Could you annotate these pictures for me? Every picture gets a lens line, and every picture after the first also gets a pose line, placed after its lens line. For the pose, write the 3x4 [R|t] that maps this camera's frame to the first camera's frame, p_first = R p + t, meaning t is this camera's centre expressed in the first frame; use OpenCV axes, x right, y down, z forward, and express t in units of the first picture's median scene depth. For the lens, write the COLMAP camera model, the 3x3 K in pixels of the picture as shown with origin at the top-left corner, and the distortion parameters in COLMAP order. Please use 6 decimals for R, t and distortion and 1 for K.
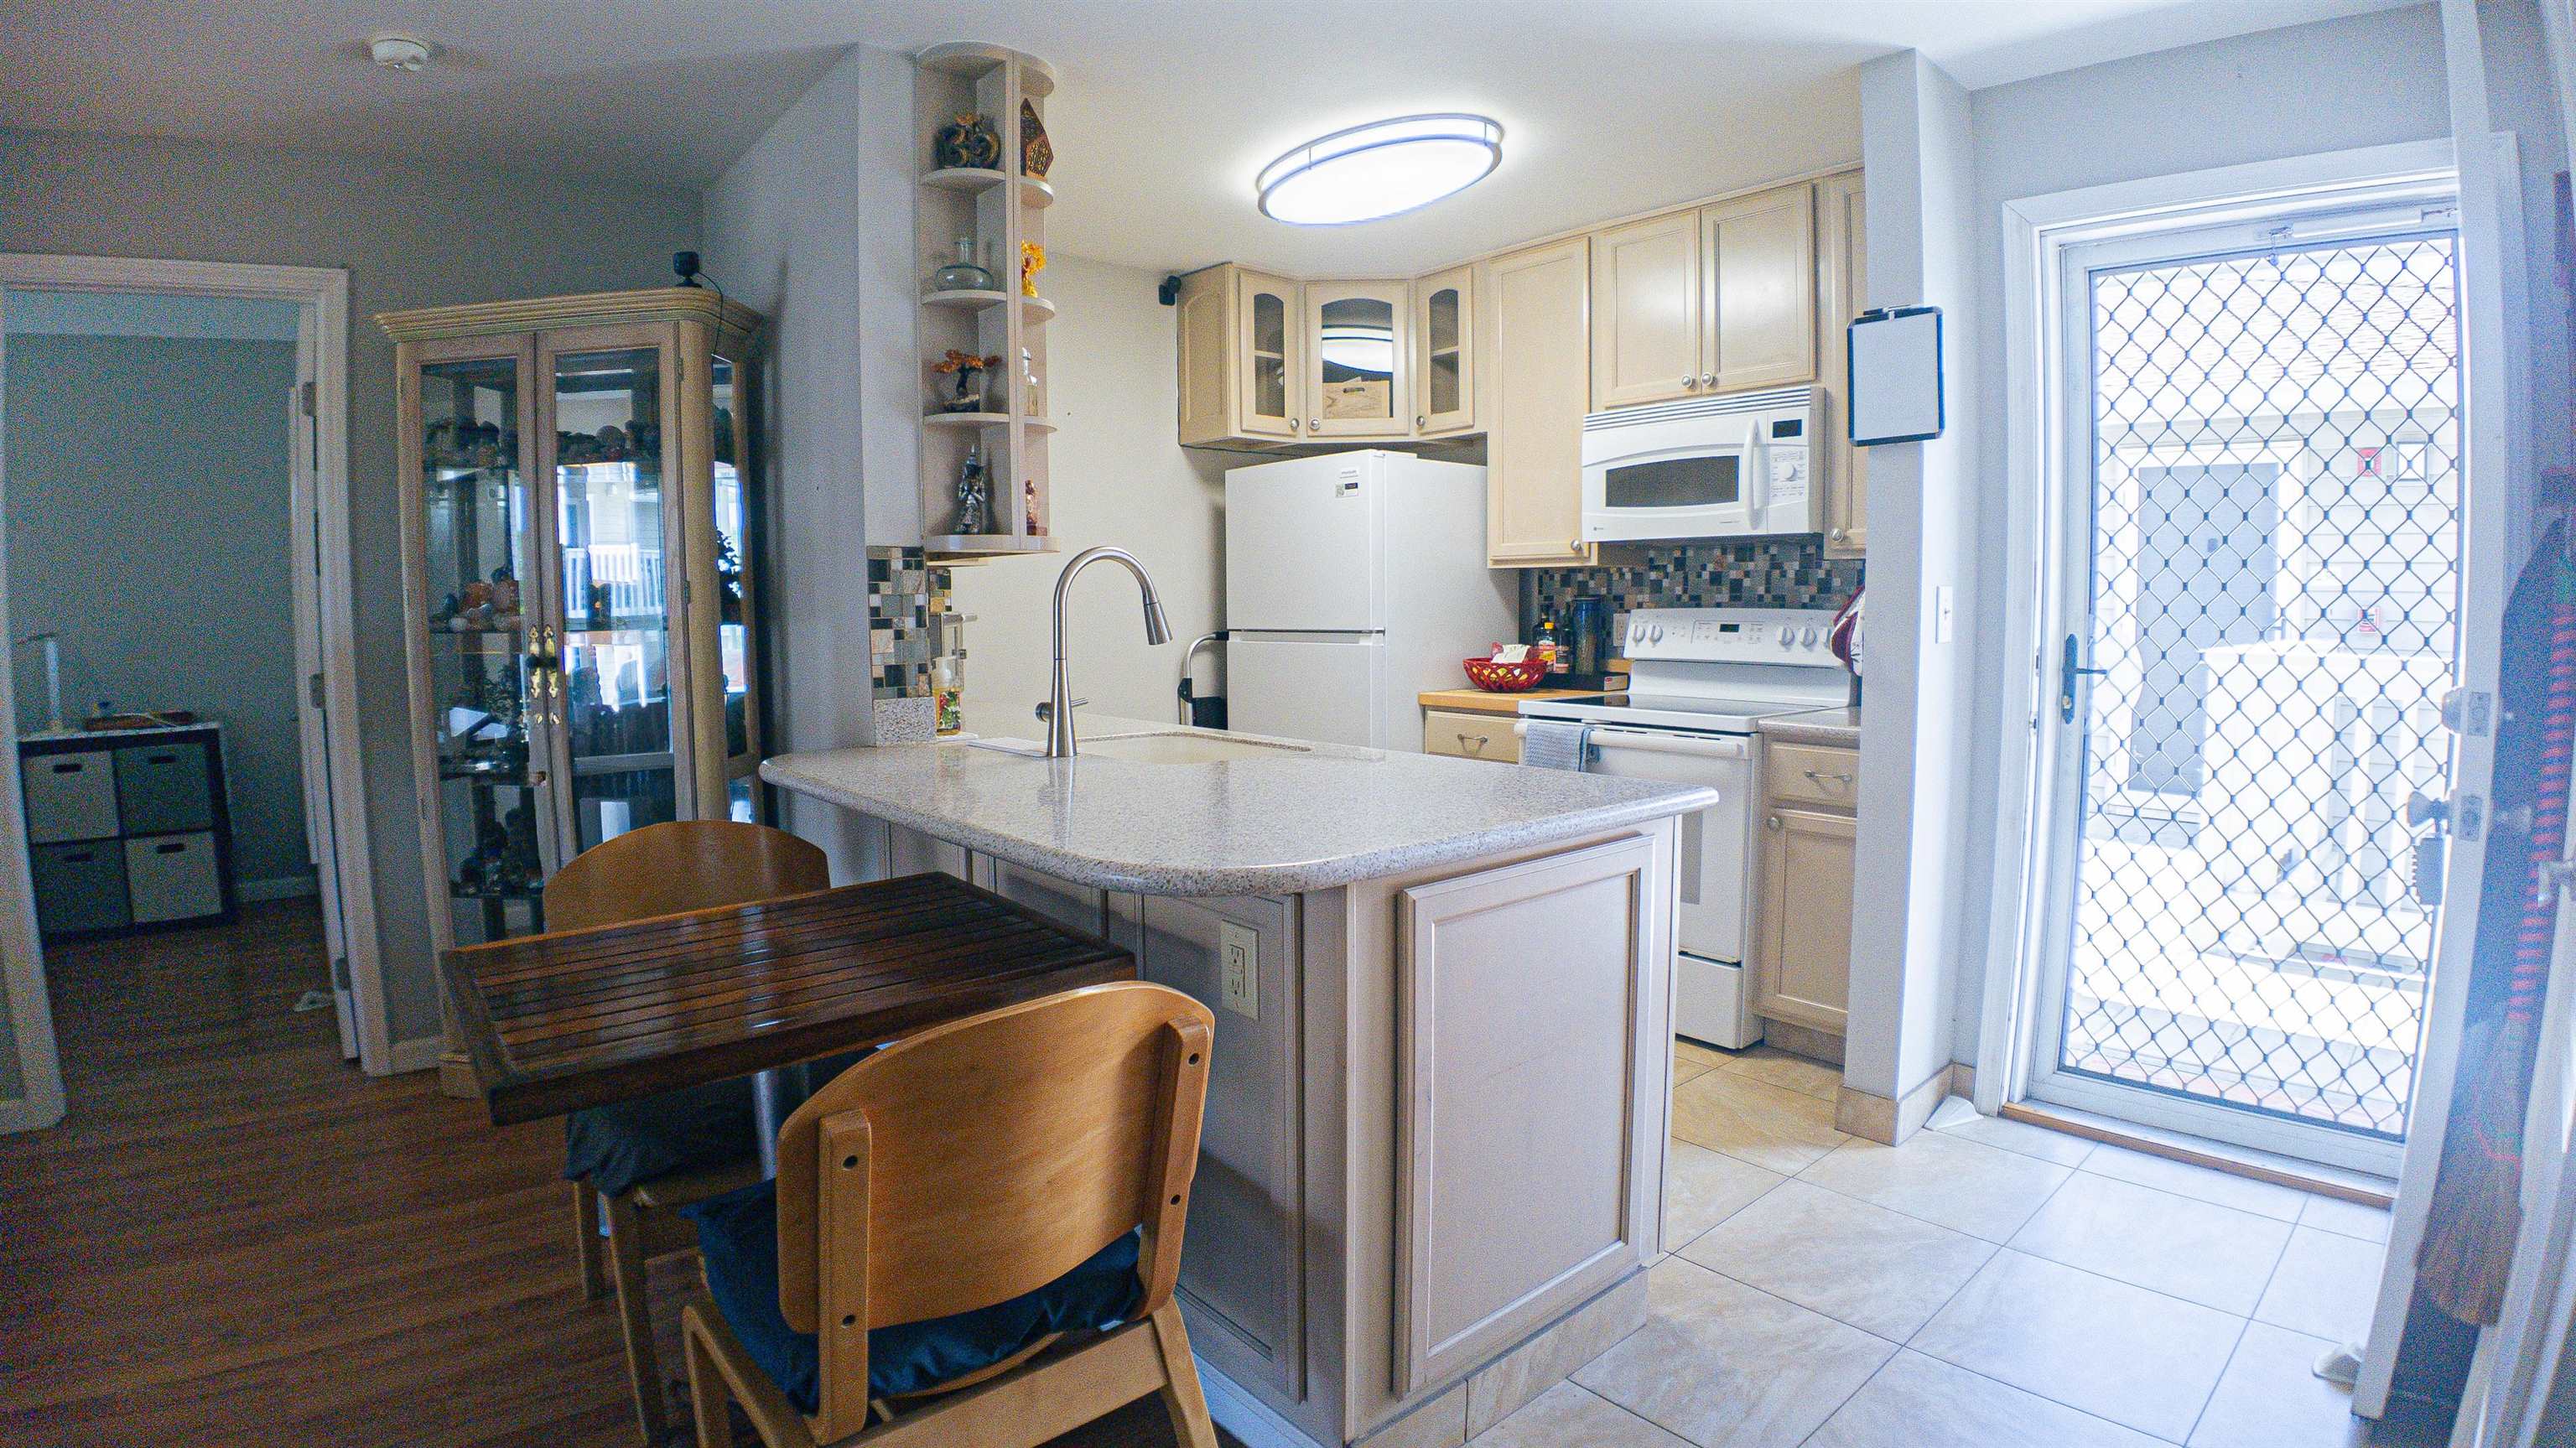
lens RADIAL K [[1304.0, 0, 1281.5], [0, 1304.0, 723.6], [0, 0, 1]] dist [-0.124918, -0.000789]
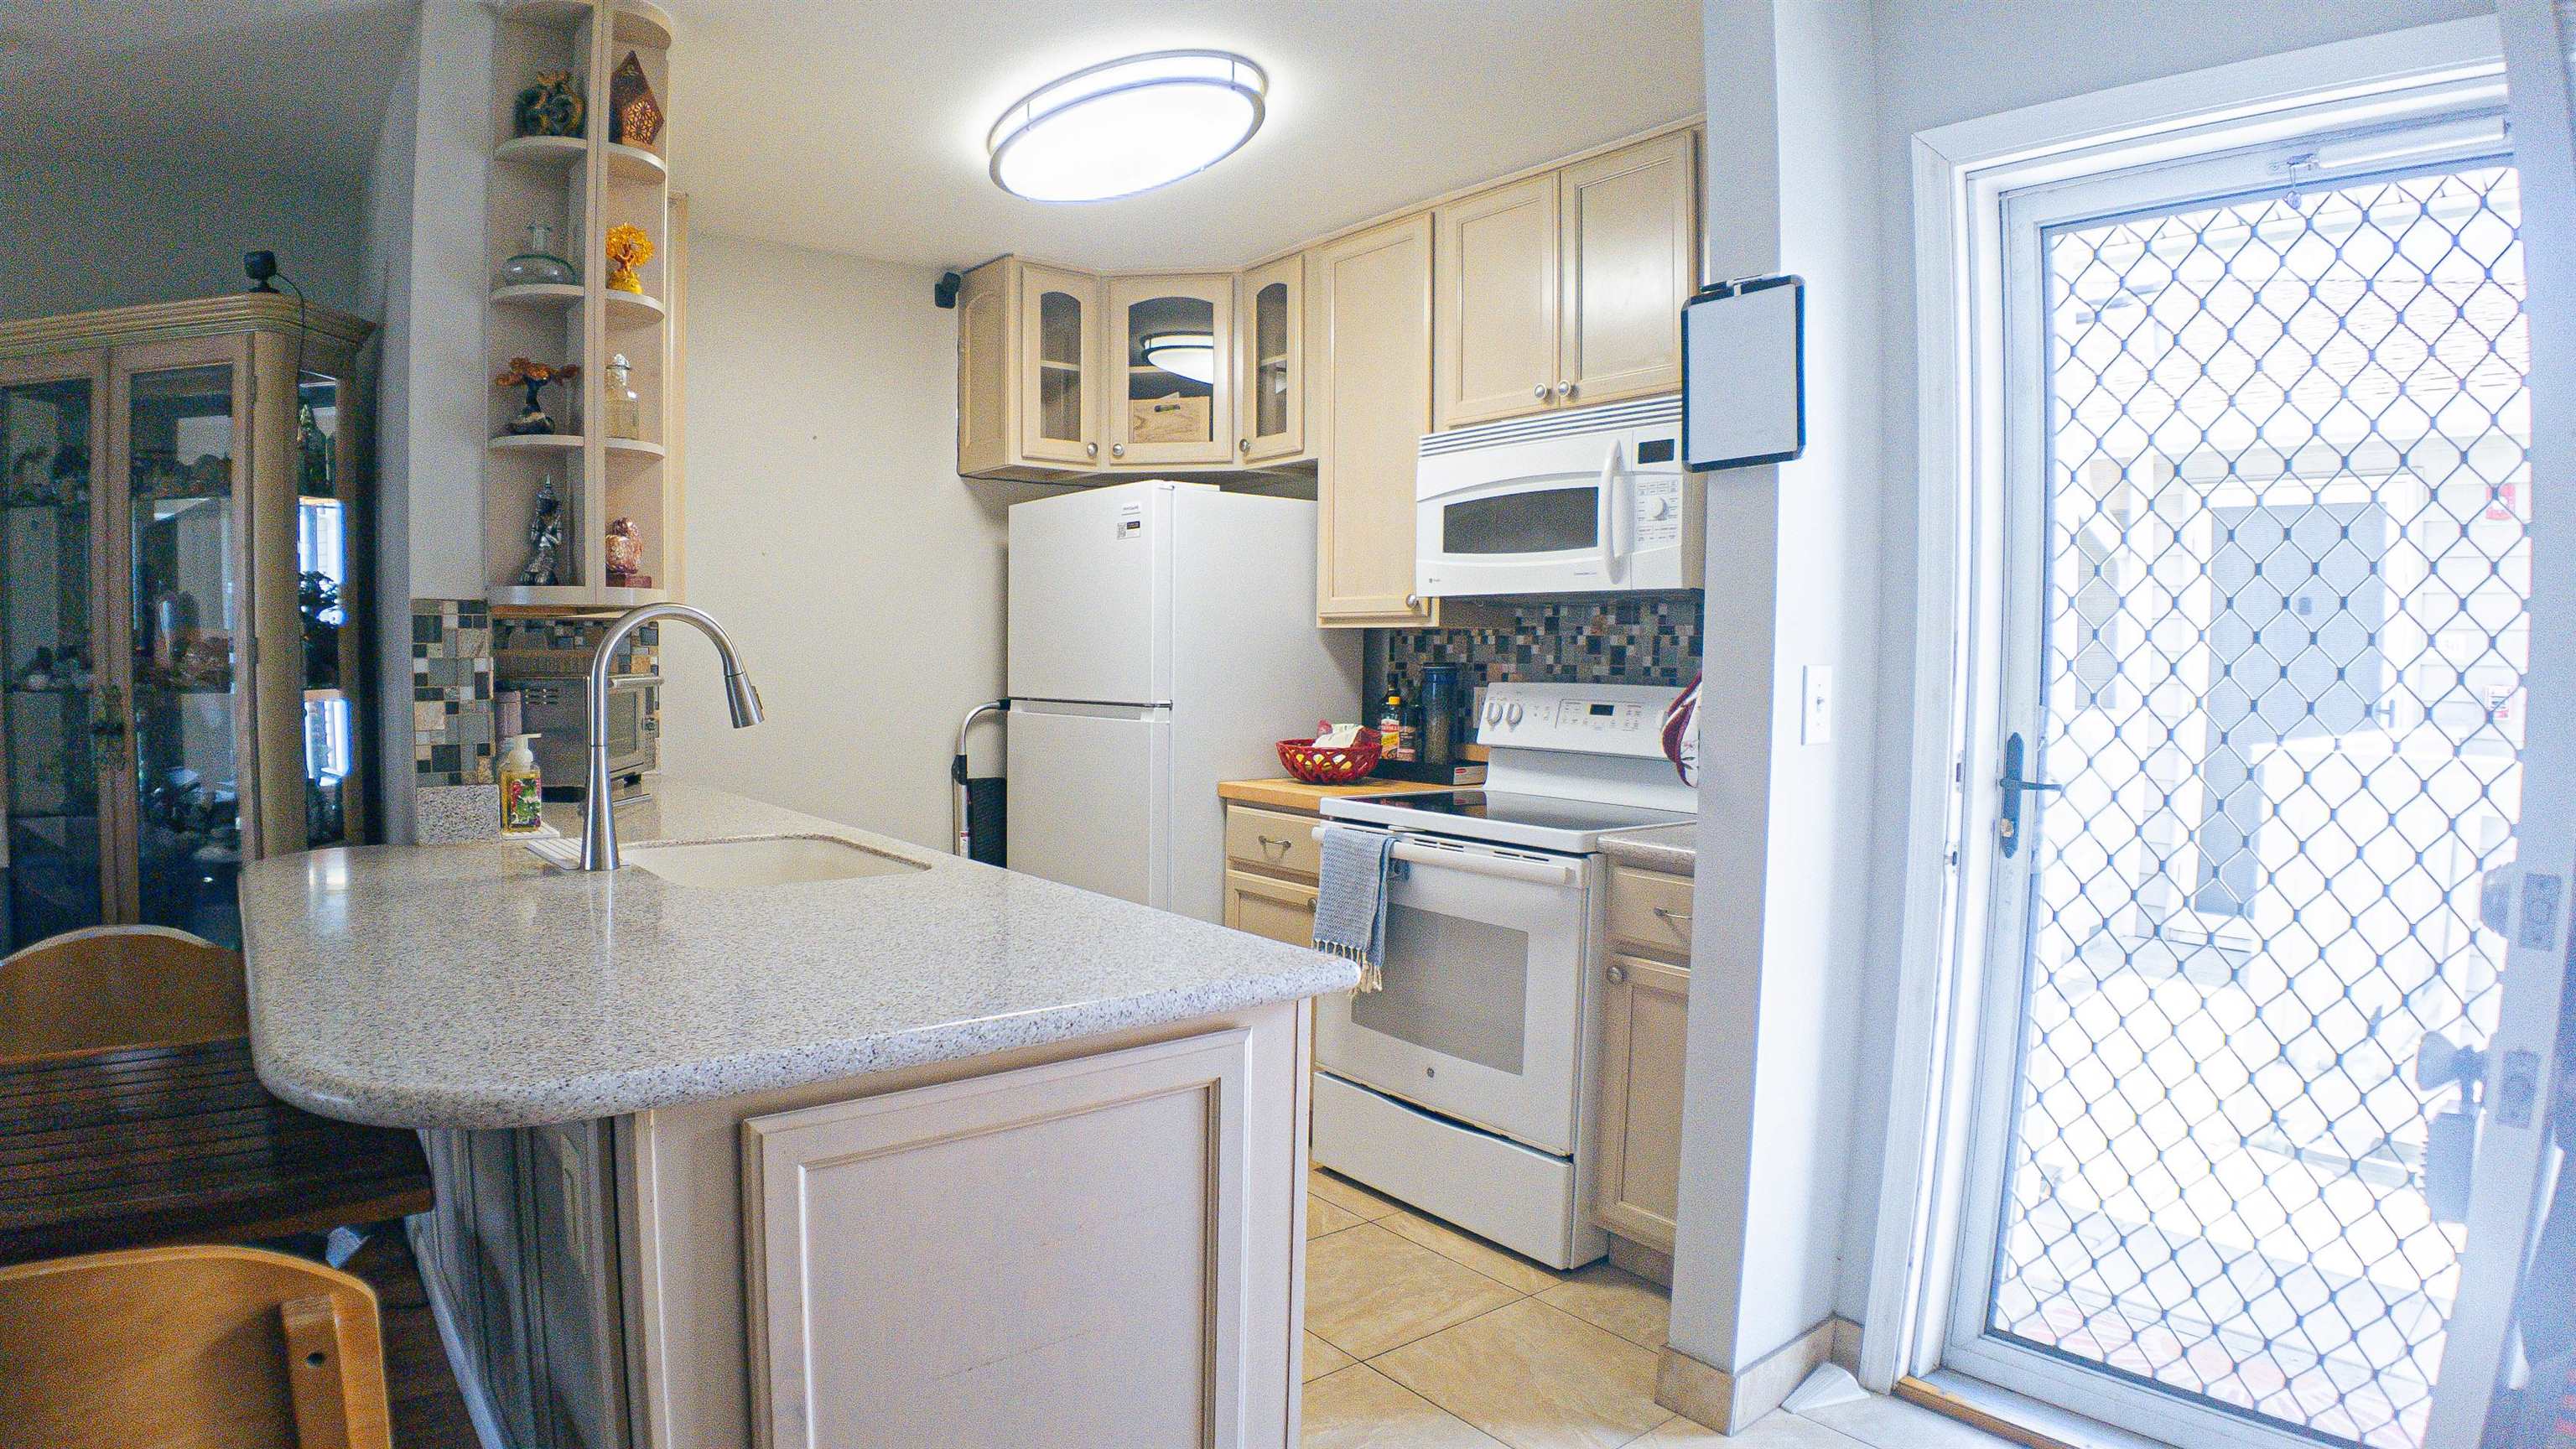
lens RADIAL K [[1406.0, 0, 1226.6], [0, 1406.0, 734.1], [0, 0, 1]] dist [-0.126436, -0.001172]
pose [[0.995956, 0.022023, -0.087107, 0.216437], [-0.024771, 0.999225, -0.030596, -0.031310], [0.086365, 0.032630, 0.995729, 0.159220]]
